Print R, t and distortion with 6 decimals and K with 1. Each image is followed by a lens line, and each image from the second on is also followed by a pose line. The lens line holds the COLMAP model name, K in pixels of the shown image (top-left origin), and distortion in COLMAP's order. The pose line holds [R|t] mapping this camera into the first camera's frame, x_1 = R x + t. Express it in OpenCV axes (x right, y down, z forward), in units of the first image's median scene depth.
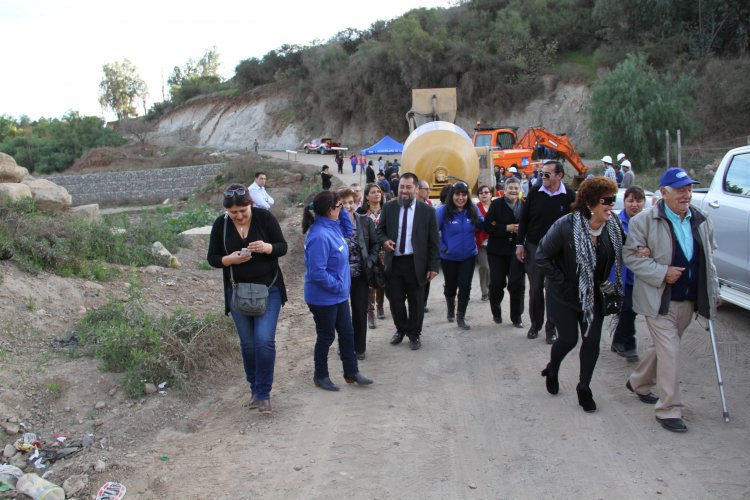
lens RADIAL K [[621.6, 0, 368.3], [0, 621.6, 251.1], [0, 0, 1]] dist [-0.176882, 0.148170]
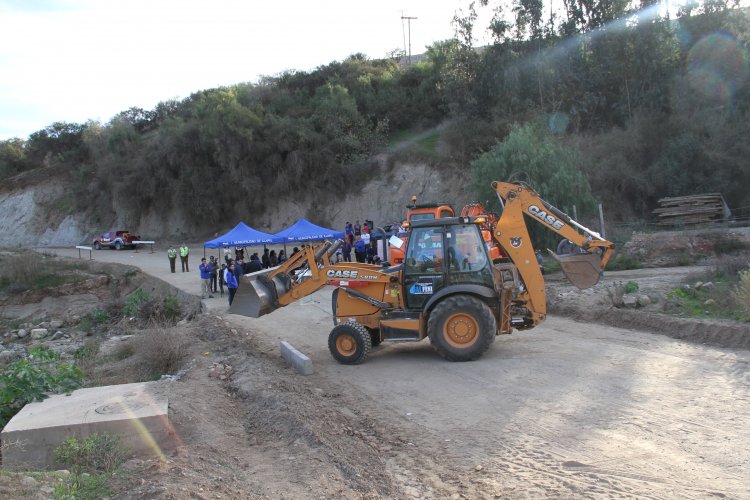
lens RADIAL K [[621.6, 0, 368.3], [0, 621.6, 251.1], [0, 0, 1]] dist [-0.176882, 0.148170]
pose [[0.929876, -0.034823, 0.366221, -0.065464], [0.087782, 0.987756, -0.128965, -0.023108], [-0.357246, 0.152069, 0.921548, 0.145493]]
